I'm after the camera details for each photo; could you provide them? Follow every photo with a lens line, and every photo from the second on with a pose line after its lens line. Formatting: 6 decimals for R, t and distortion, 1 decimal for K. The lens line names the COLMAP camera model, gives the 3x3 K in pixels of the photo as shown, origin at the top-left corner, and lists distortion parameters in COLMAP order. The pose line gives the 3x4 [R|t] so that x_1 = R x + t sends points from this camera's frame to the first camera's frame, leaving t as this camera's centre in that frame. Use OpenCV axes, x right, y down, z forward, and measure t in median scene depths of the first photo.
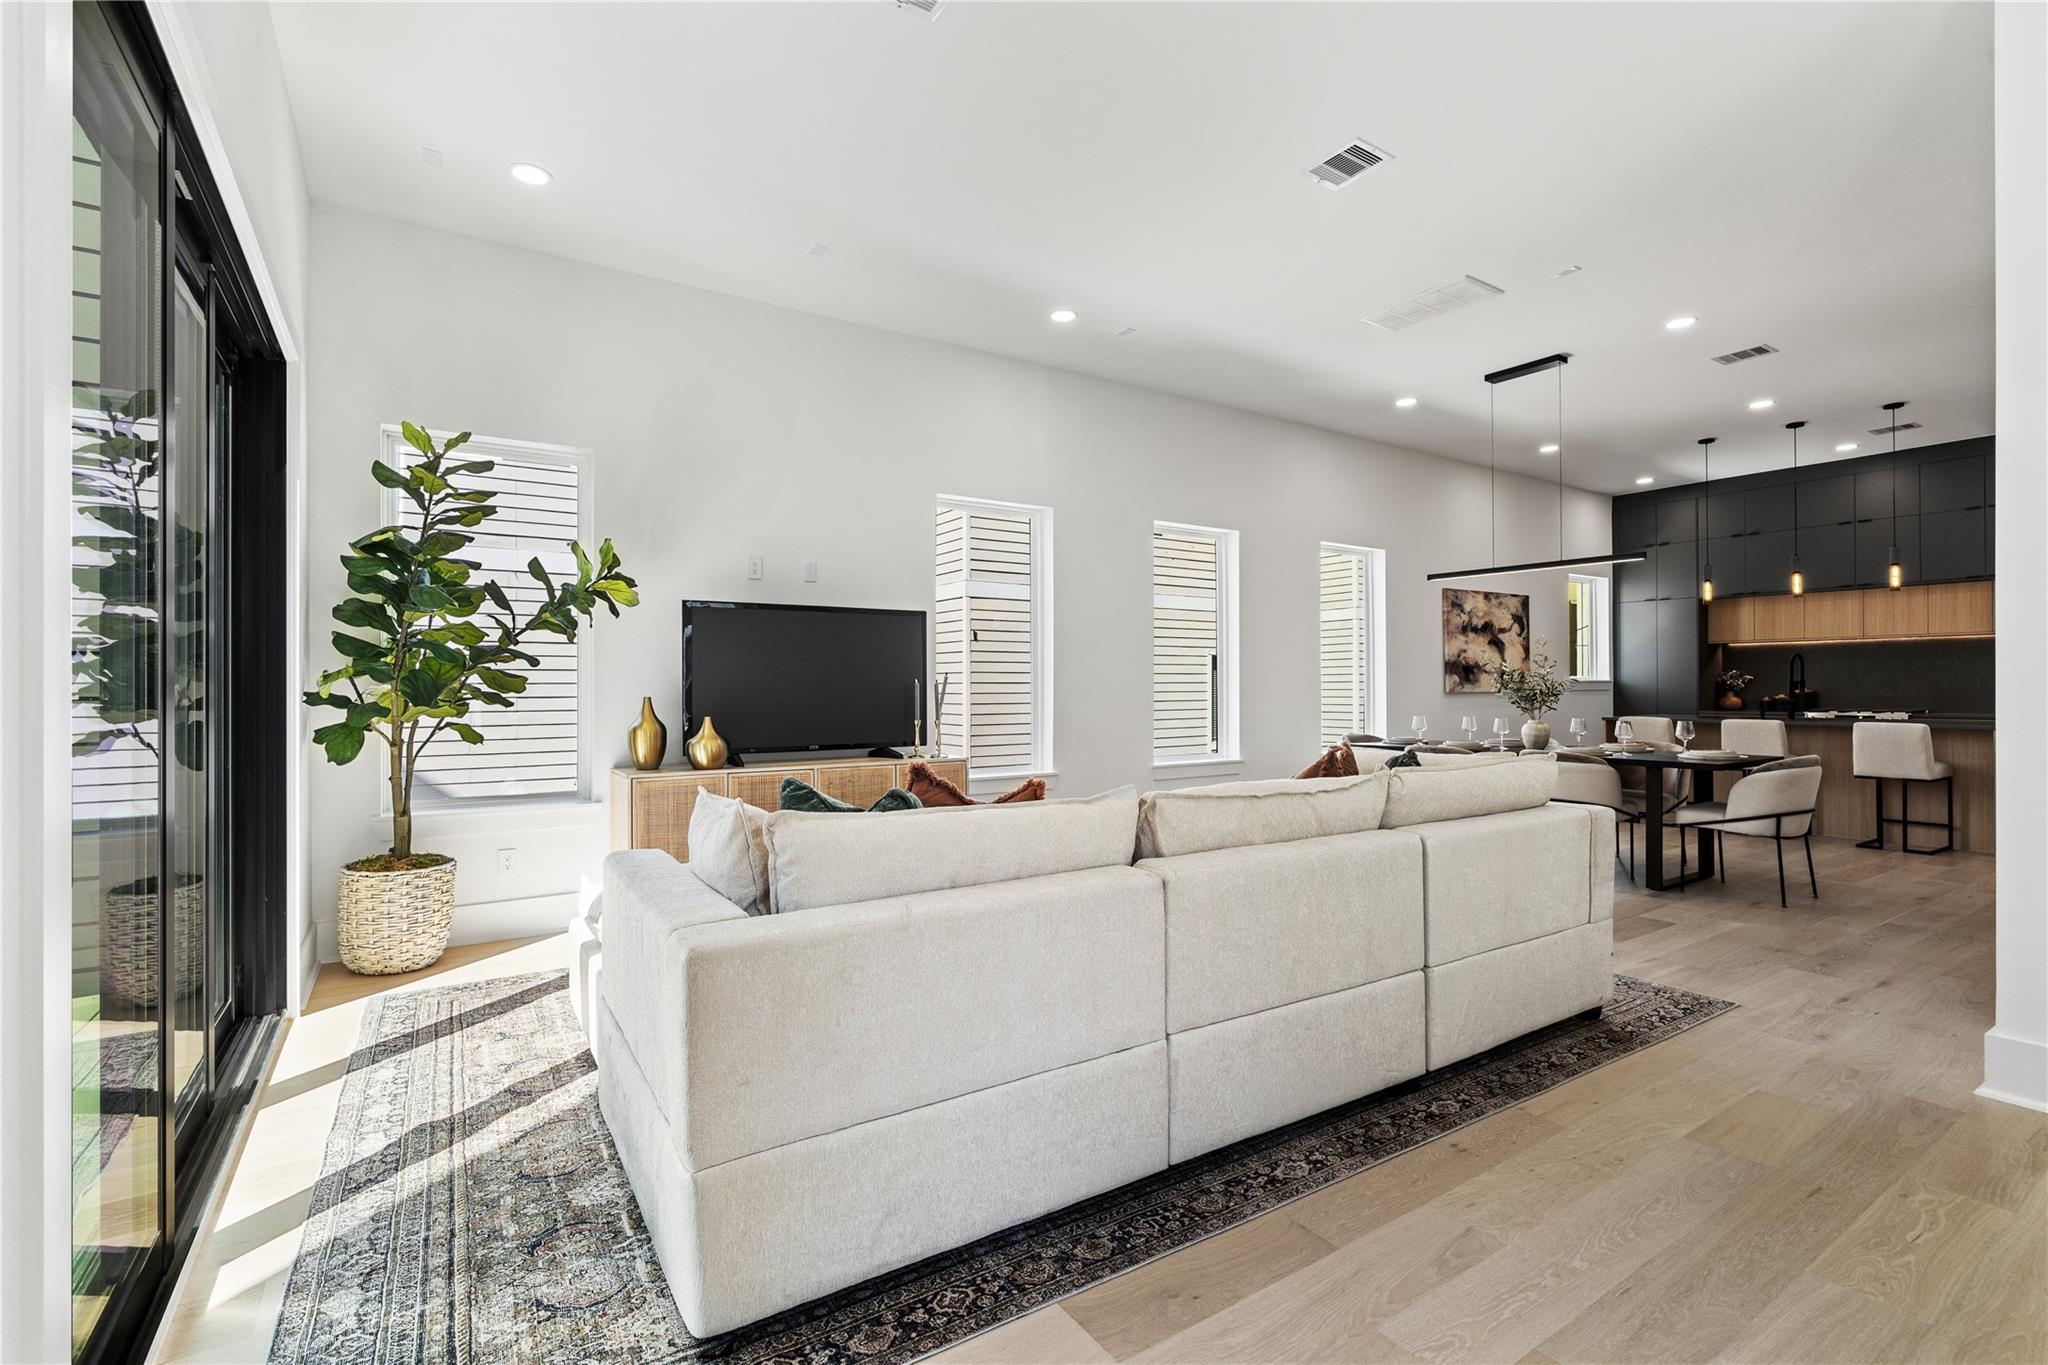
lens RADIAL K [[916.3, 0, 1022.3], [0, 916.3, 685.3], [0, 0, 1]] dist [-0.005804, 0.000582]
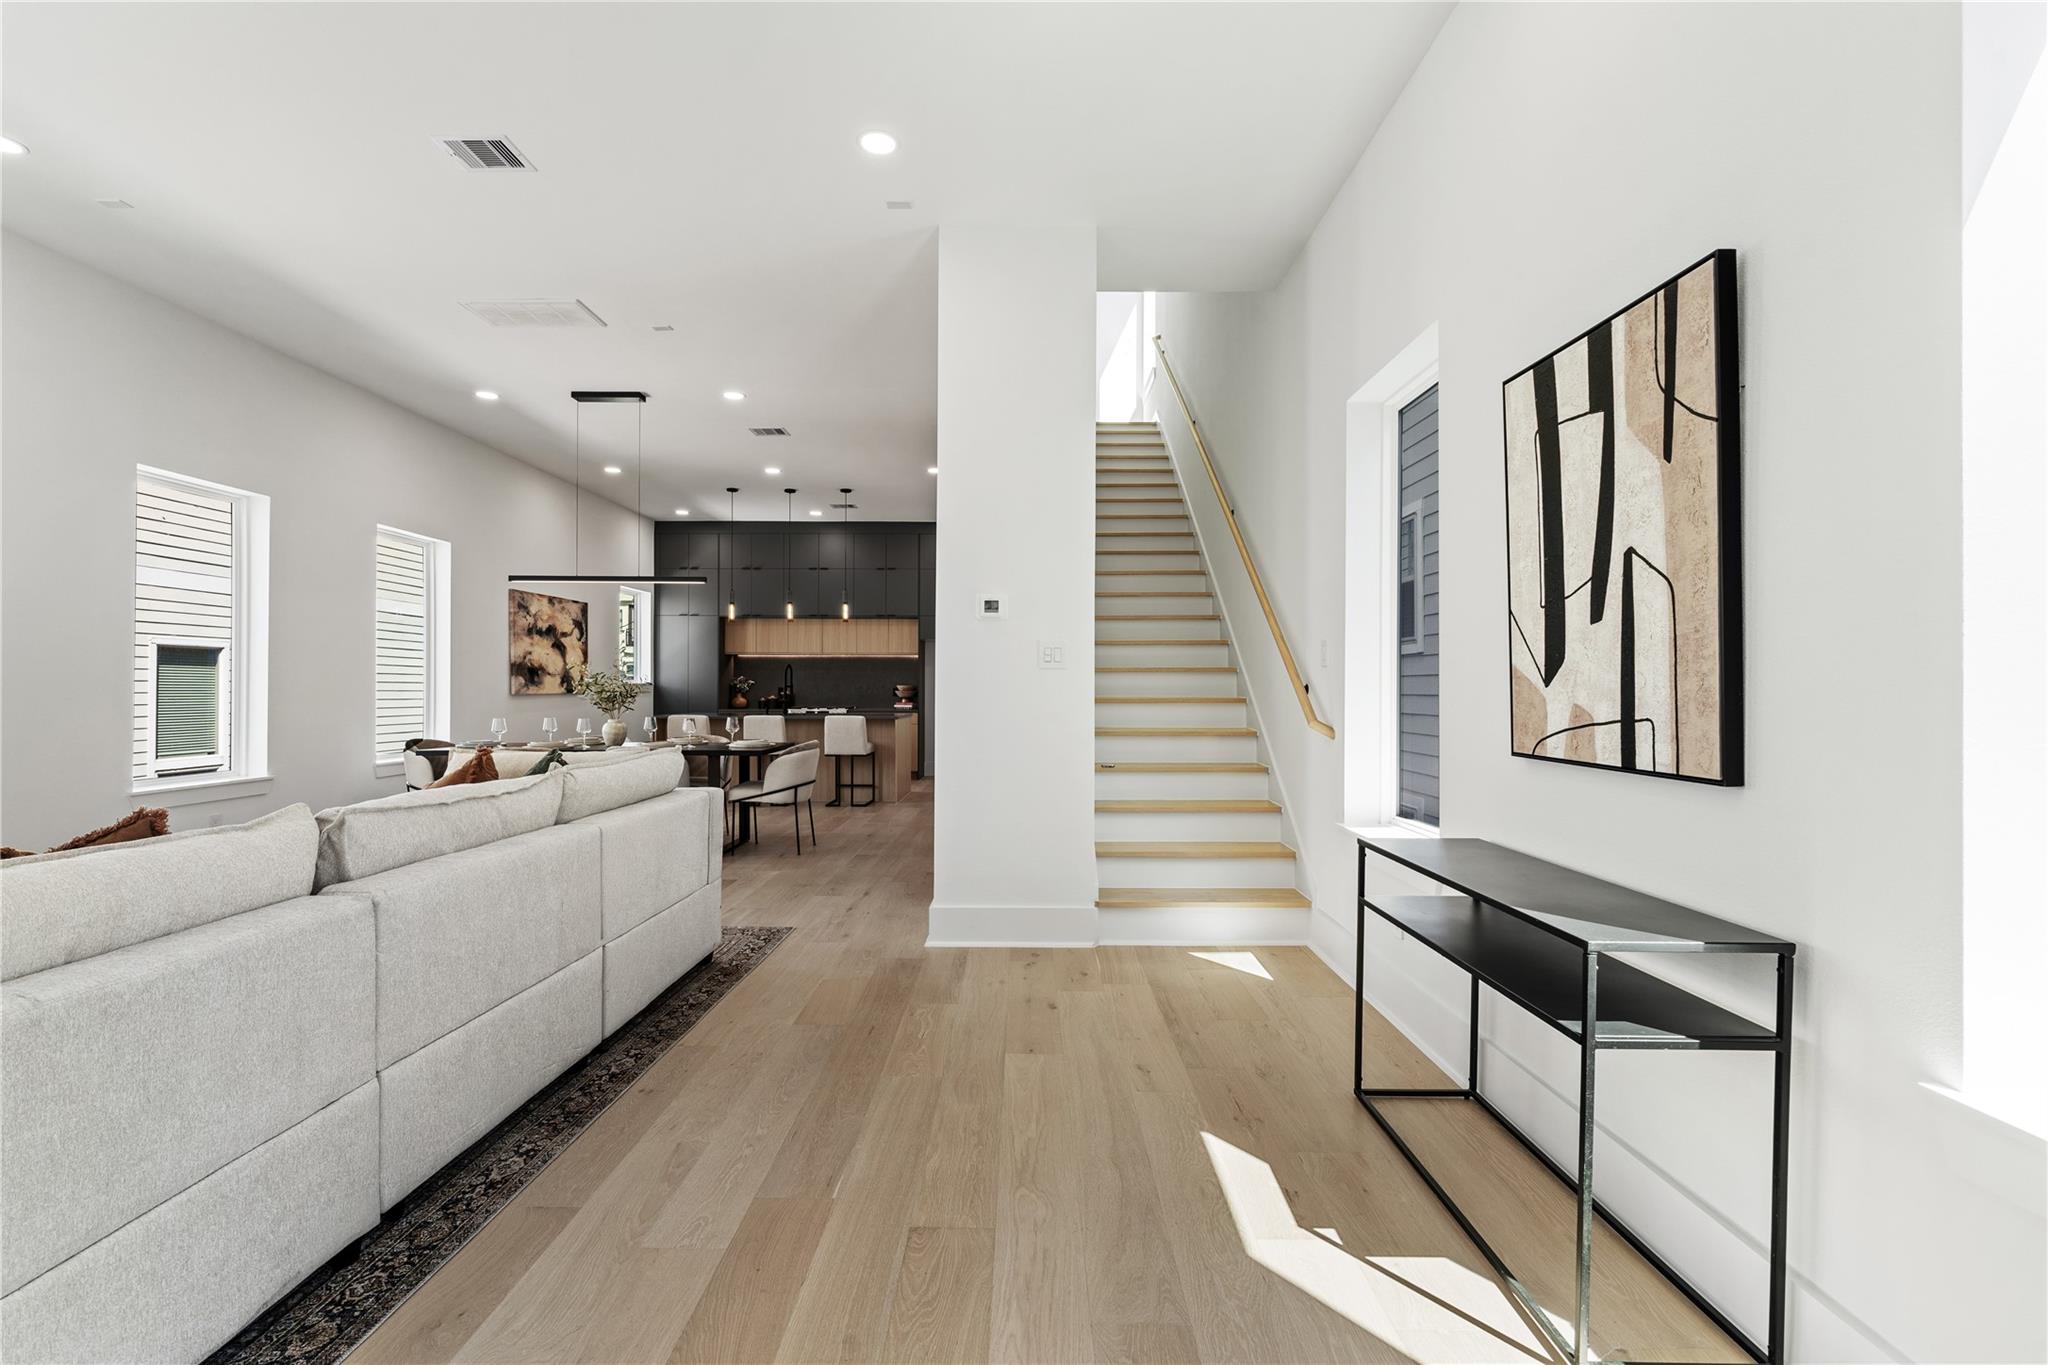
lens RADIAL K [[920.1, 0, 1018.9], [0, 920.1, 685.8], [0, 0, 1]] dist [-0.003846, 0.000039]
pose [[0.553556, 0.007220, 0.832781, -0.144902], [-0.006051, 0.999971, -0.004647, -0.000288], [-0.832790, -0.002467, 0.553583, -0.017671]]
